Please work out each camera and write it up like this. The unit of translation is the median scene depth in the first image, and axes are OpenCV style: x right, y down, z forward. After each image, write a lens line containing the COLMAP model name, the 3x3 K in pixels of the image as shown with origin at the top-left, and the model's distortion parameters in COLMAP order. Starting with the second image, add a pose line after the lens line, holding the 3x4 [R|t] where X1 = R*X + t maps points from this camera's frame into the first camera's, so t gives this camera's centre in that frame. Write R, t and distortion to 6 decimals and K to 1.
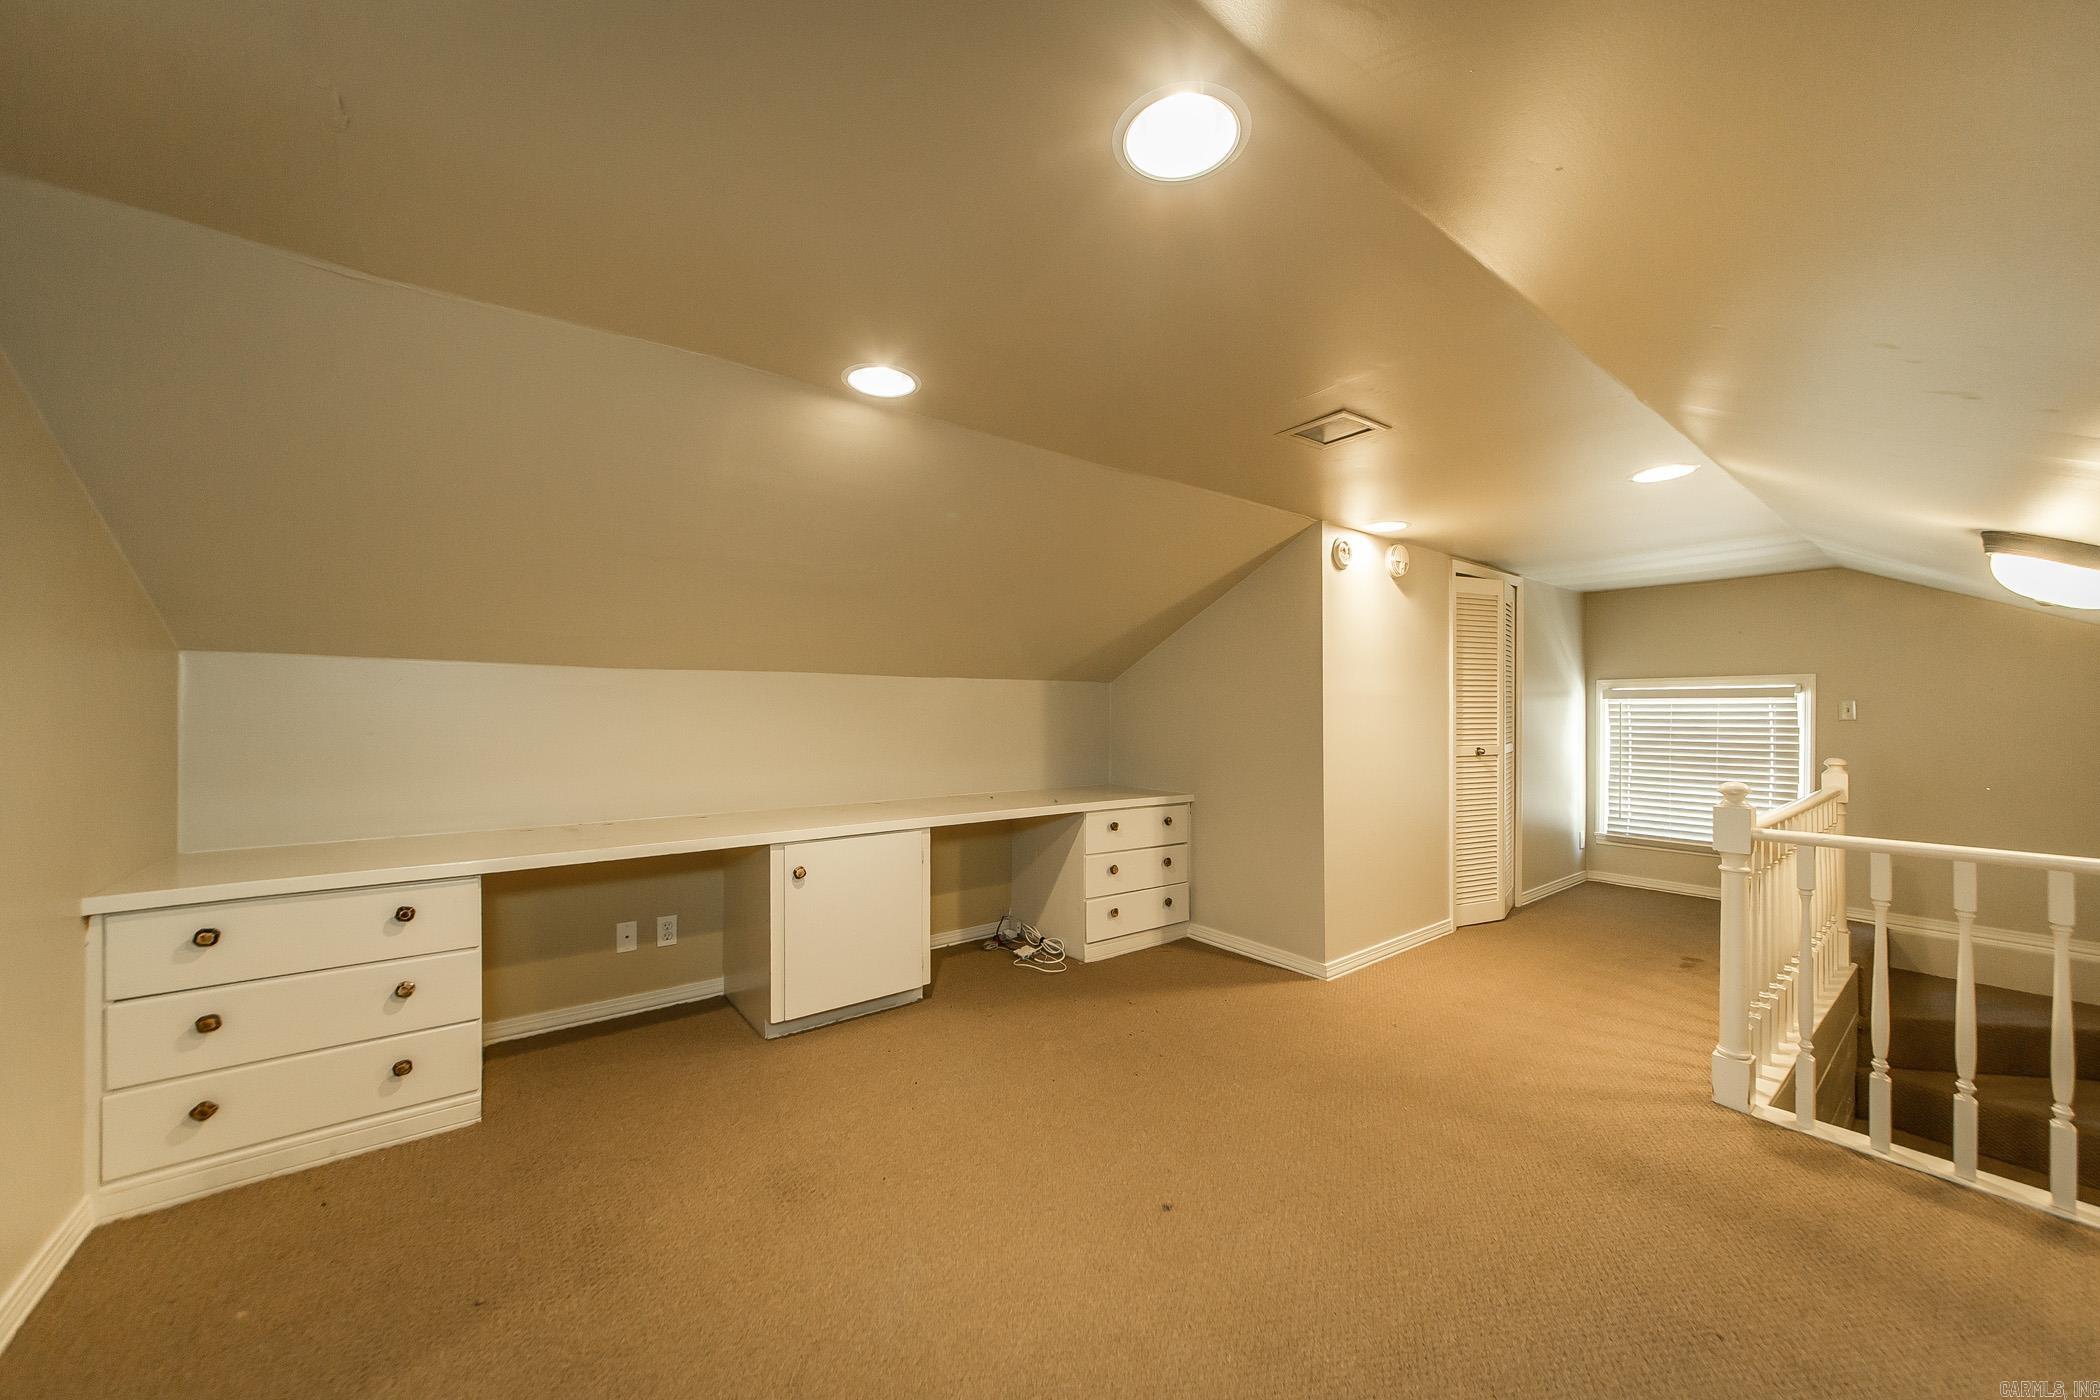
lens RADIAL K [[751.6, 0, 1047.9], [0, 751.6, 691.0], [0, 0, 1]] dist [-0.002450, -0.000153]
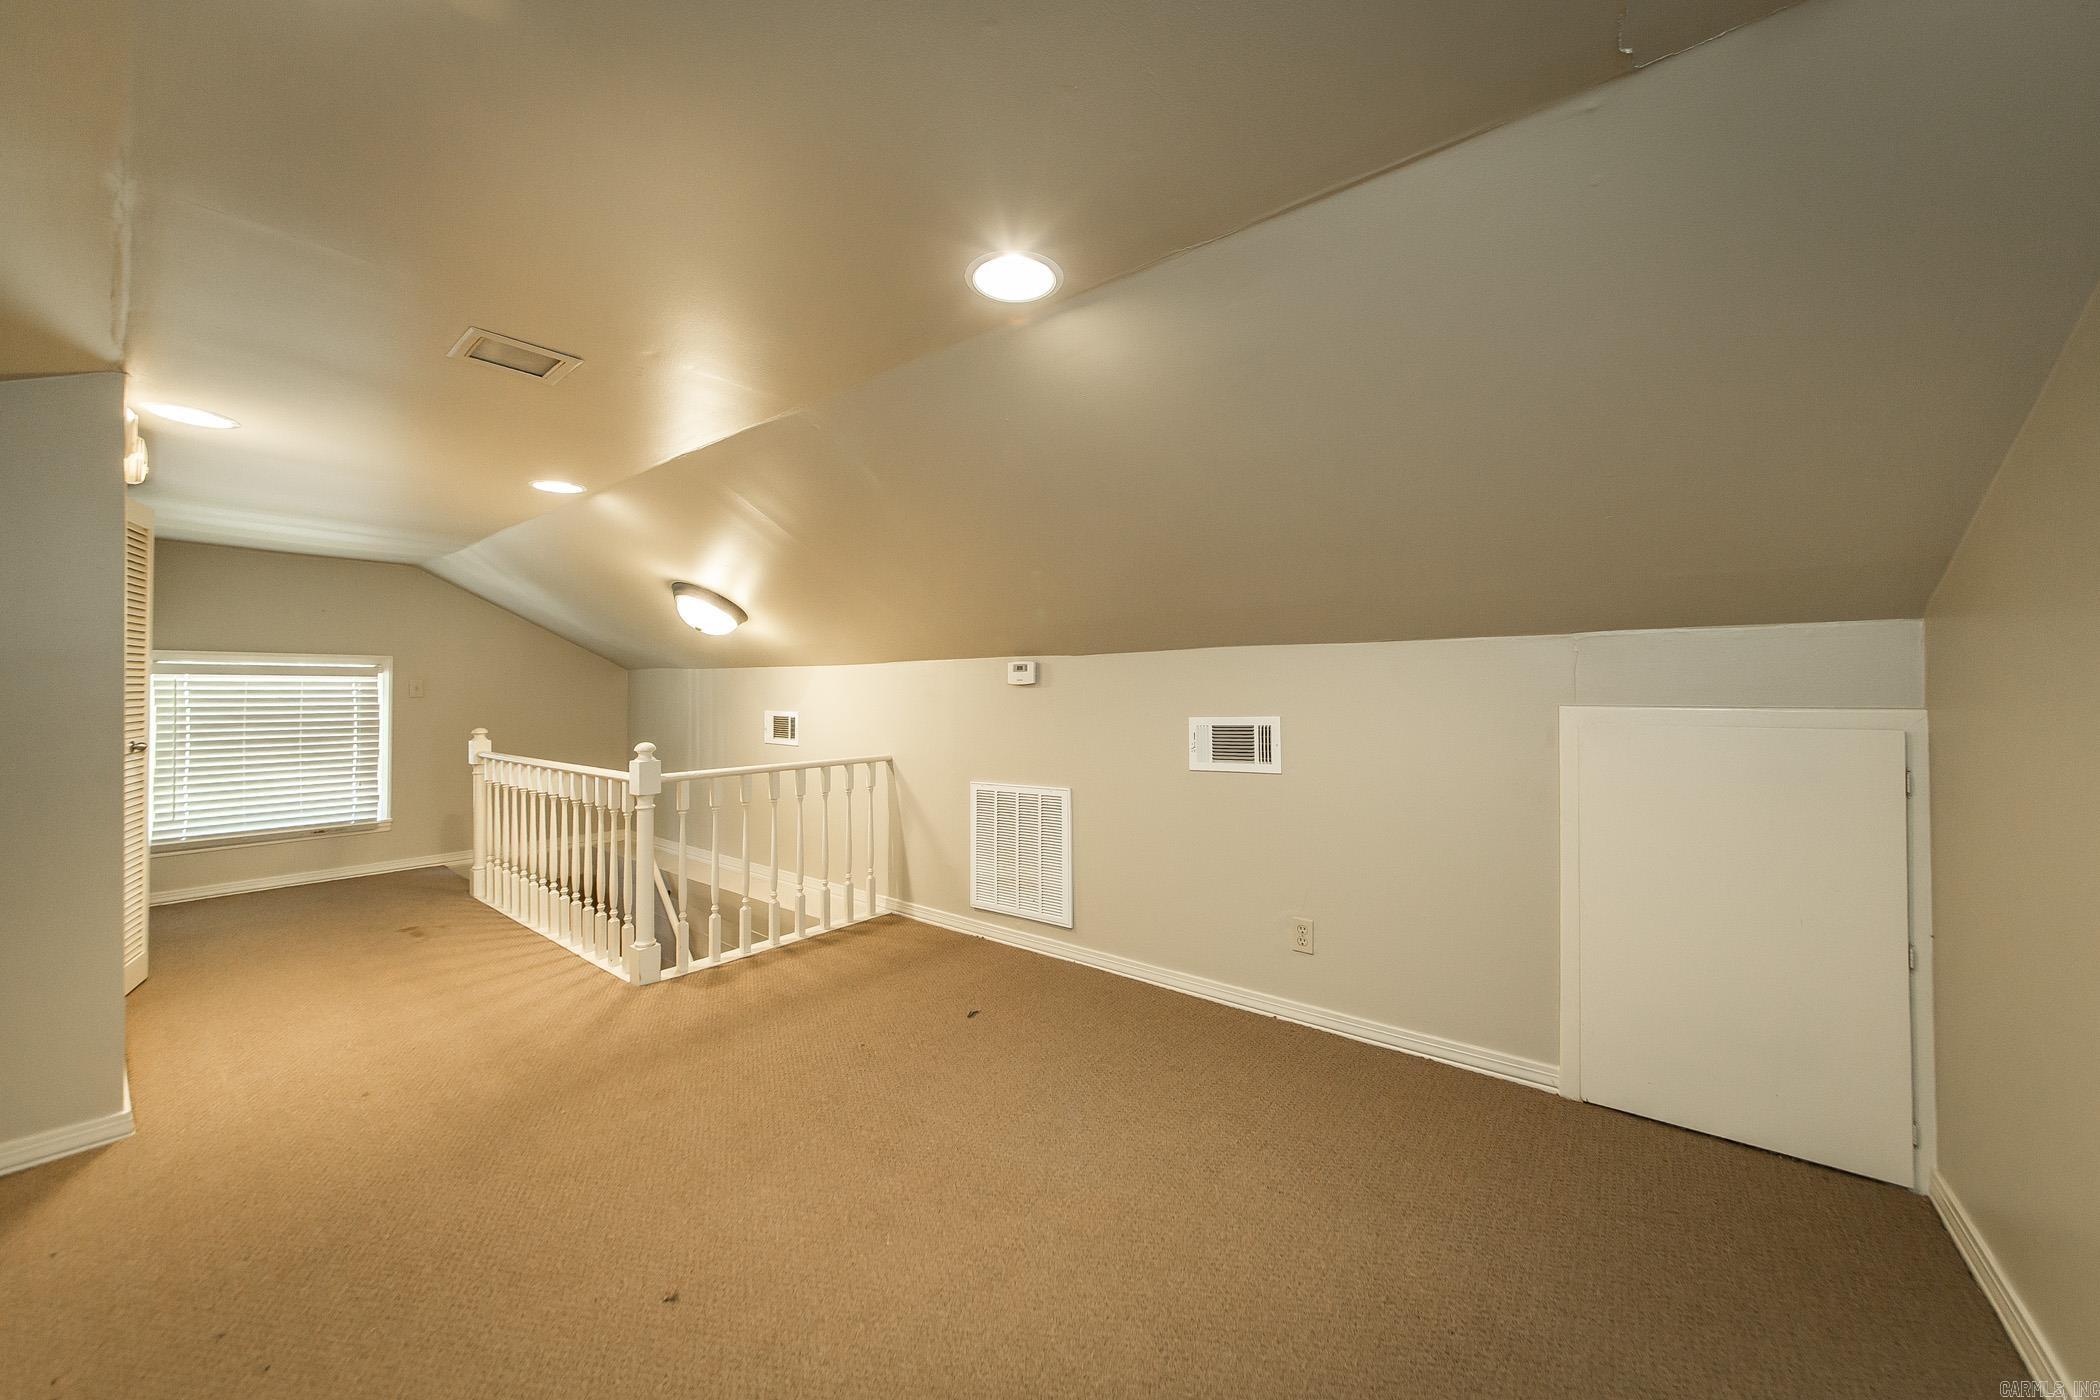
lens RADIAL K [[751.6, 0, 1047.9], [0, 751.6, 691.0], [0, 0, 1]] dist [-0.002450, -0.000153]
pose [[-0.245563, -0.005165, 0.969367, -0.411293], [-0.027842, 0.999611, -0.001726, 0.005602], [-0.968981, -0.027413, -0.245611, 0.456090]]
